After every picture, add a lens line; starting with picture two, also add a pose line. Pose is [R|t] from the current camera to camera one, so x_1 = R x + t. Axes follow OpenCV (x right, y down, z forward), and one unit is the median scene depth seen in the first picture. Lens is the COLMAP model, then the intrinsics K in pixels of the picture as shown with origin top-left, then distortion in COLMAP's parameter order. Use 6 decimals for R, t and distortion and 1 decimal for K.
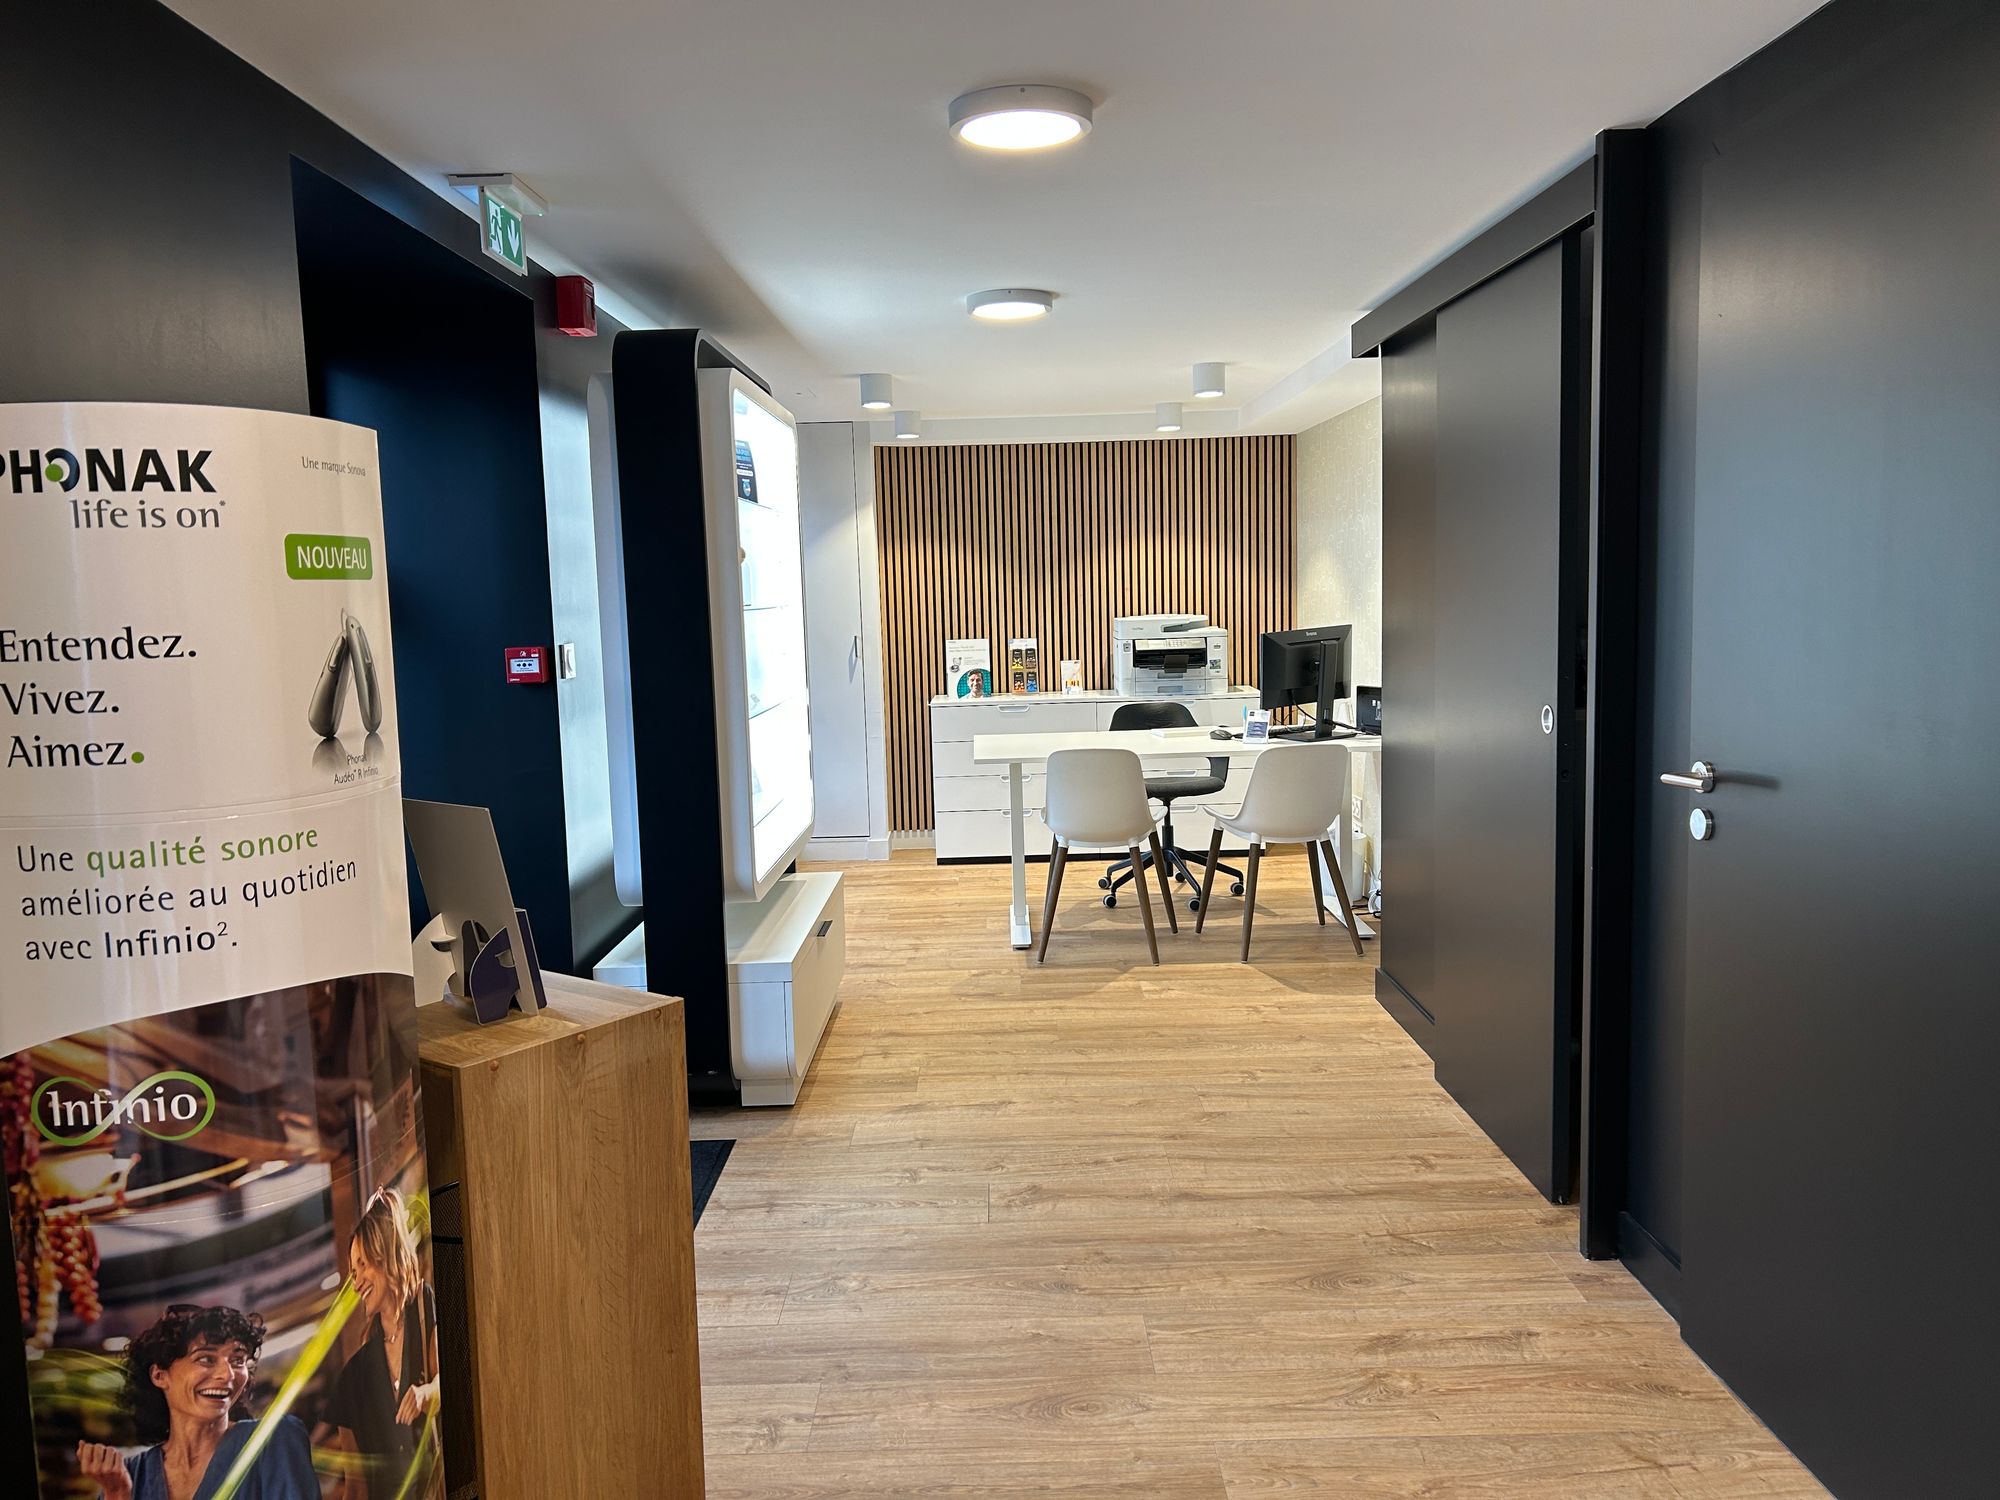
lens RADIAL K [[1510.7, 0, 999.3], [0, 1510.7, 751.5], [0, 0, 1]] dist [-0.003245, -0.002222]
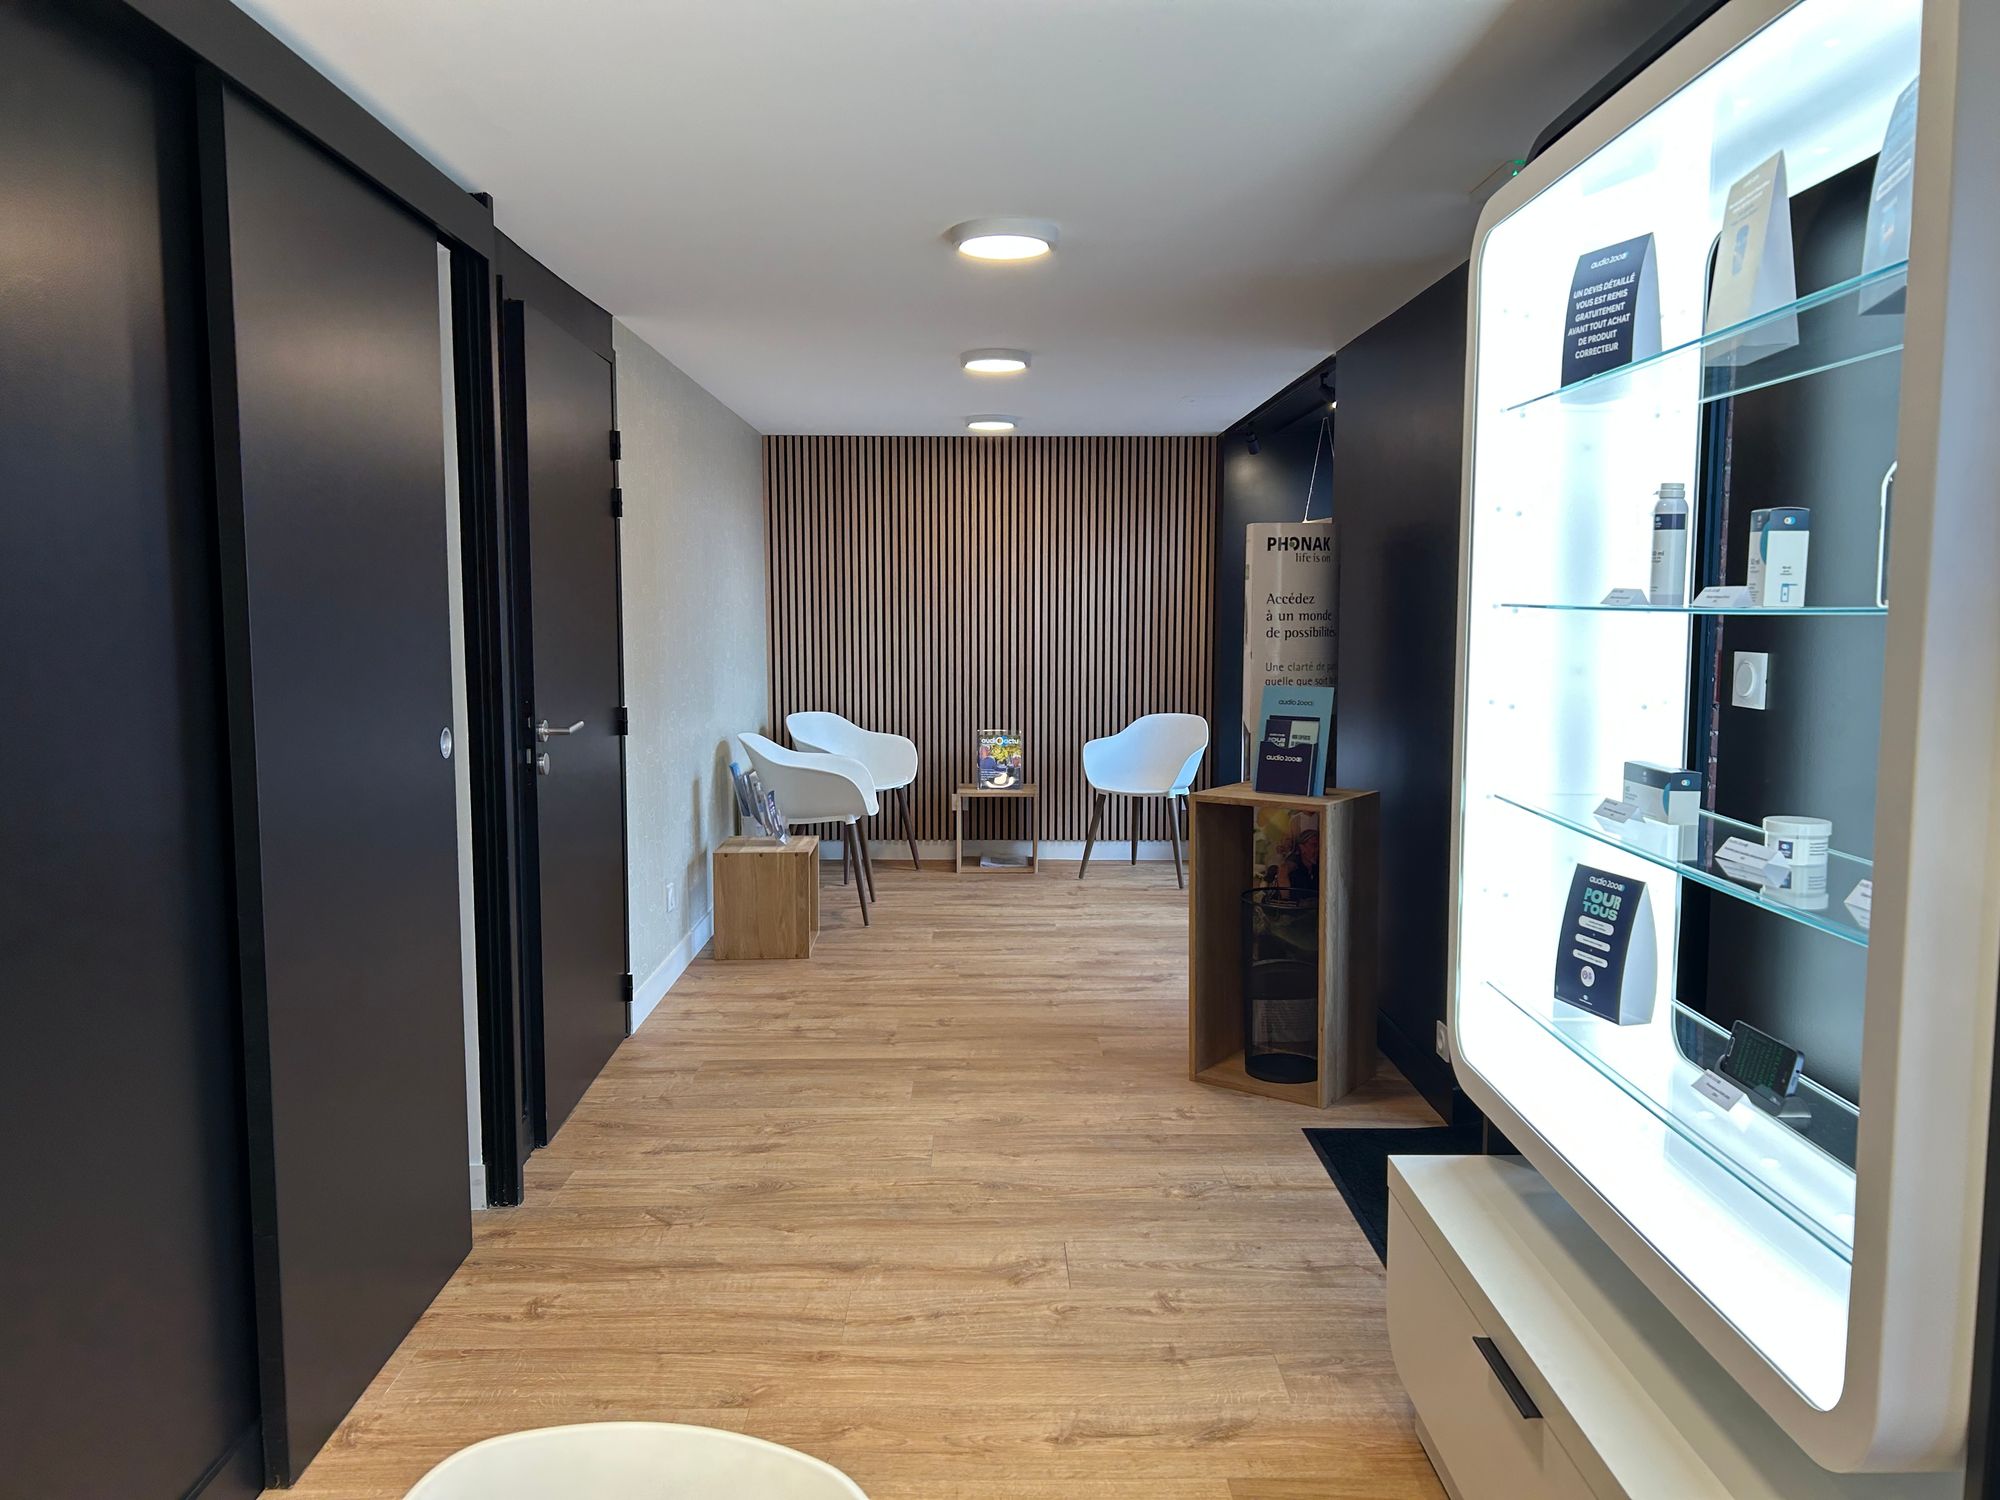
lens RADIAL K [[1510.7, 0, 999.0], [0, 1510.7, 750.8], [0, 0, 1]] dist [-0.003245, -0.002222]
pose [[-0.999566, 0.028961, -0.005437, 0.030067], [0.027188, 0.977574, 0.208828, -0.192554], [0.011363, 0.208590, -0.977937, 1.831996]]
